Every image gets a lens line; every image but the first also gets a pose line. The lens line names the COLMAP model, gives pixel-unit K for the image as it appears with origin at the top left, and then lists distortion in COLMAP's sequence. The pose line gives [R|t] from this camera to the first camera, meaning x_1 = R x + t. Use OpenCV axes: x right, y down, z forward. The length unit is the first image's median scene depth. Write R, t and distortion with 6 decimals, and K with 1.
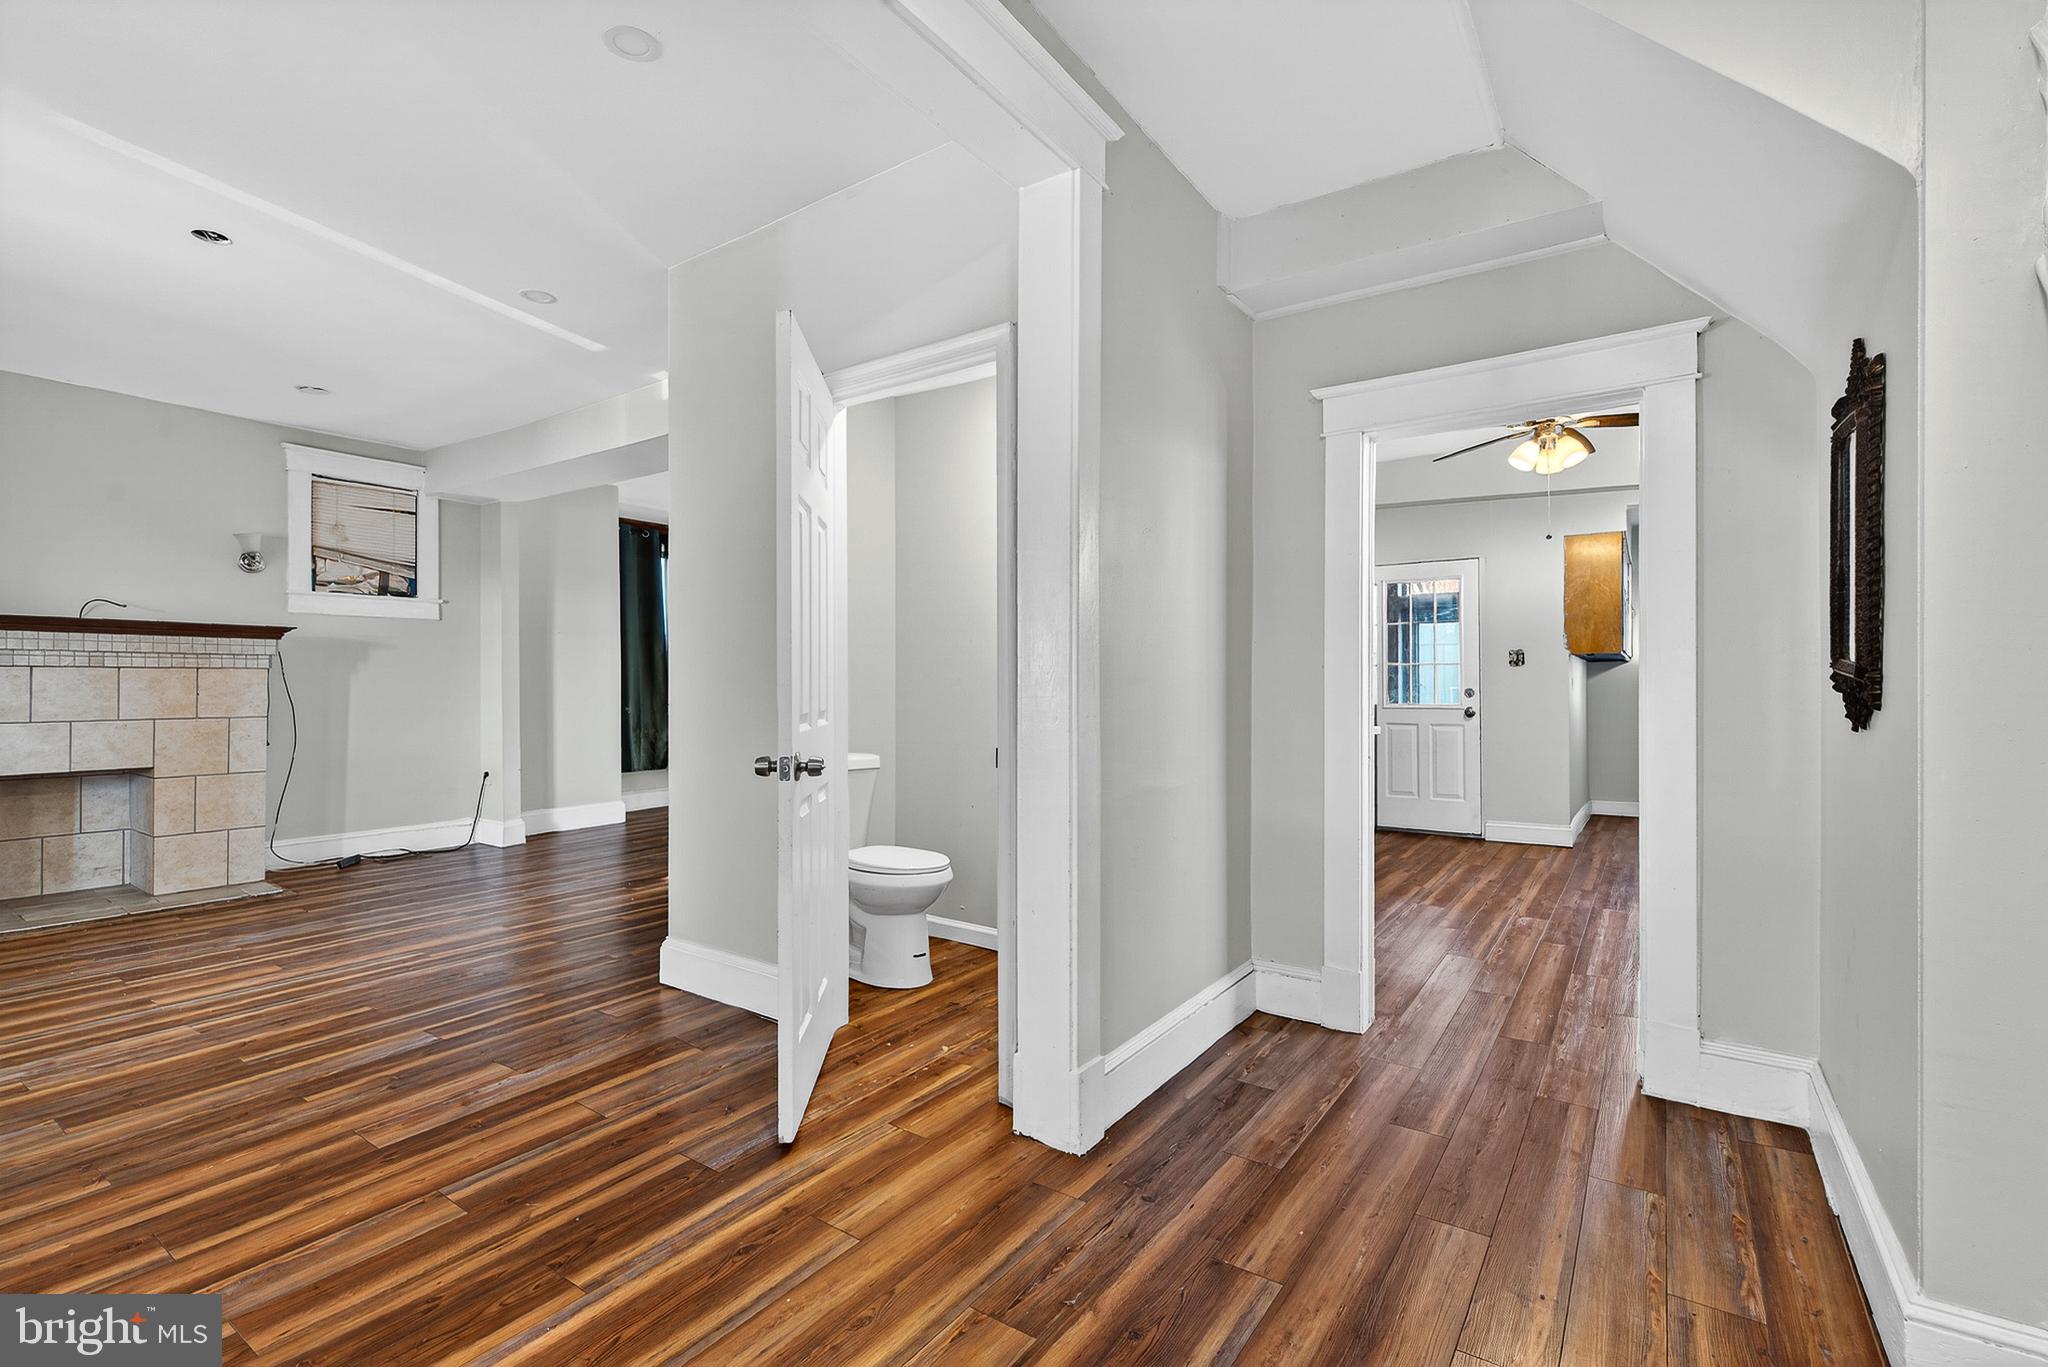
lens RADIAL K [[933.9, 0, 1015.6], [0, 933.9, 679.2], [0, 0, 1]] dist [0.005006, 0.000345]
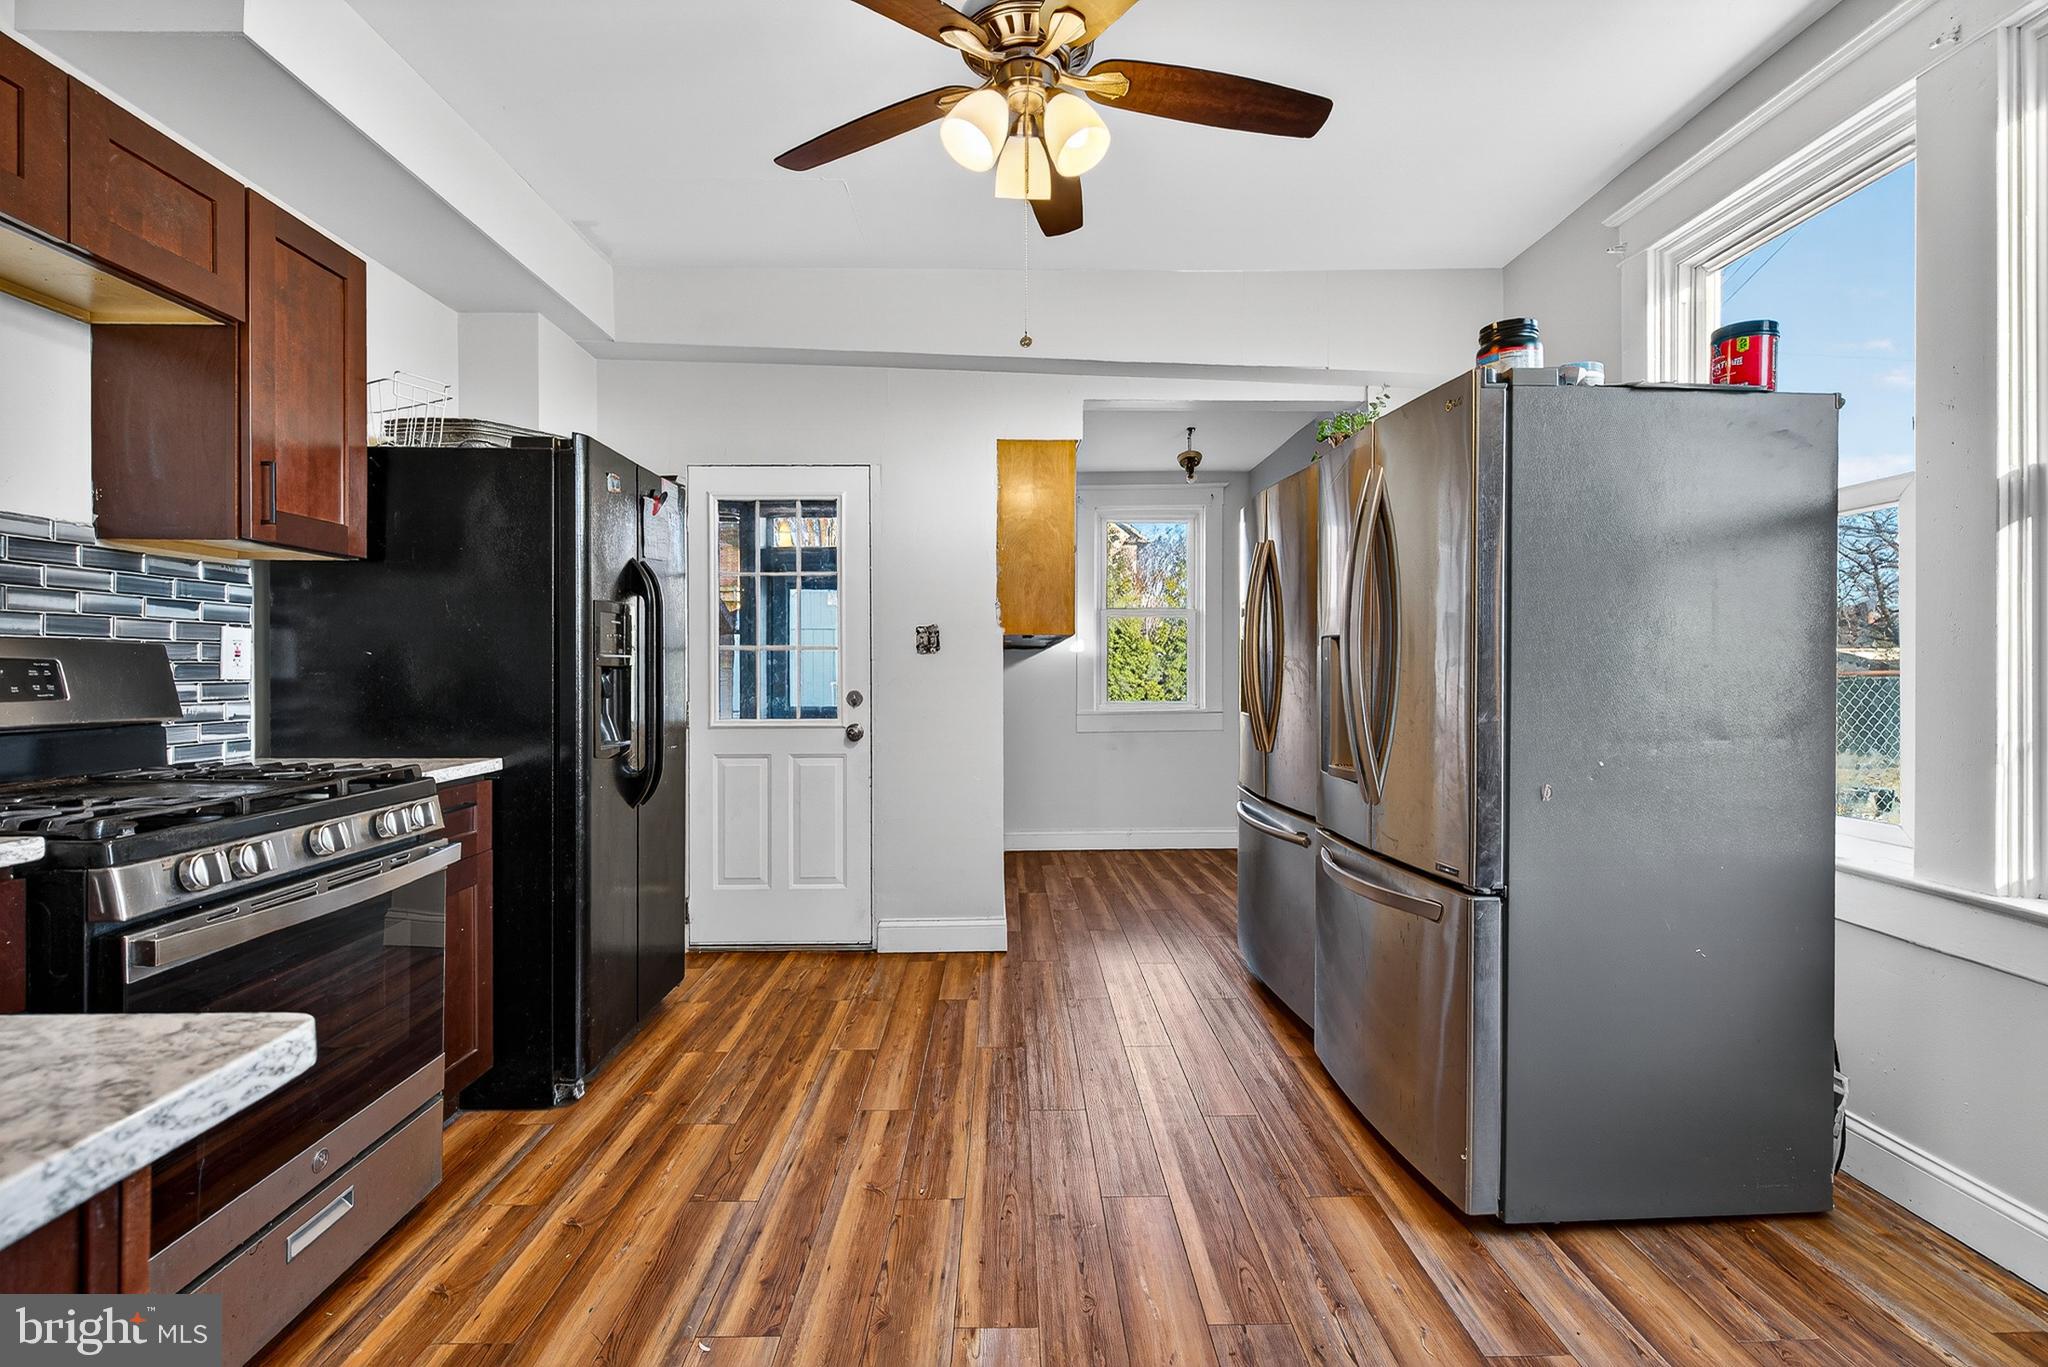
lens RADIAL K [[933.9, 0, 1022.1], [0, 933.9, 692.7], [0, 0, 1]] dist [0.005006, 0.000345]
pose [[0.798682, 0.007066, 0.601712, 0.221774], [-0.004138, 0.999972, -0.006250, 0.013921], [-0.601739, 0.002502, 0.798689, 0.478456]]
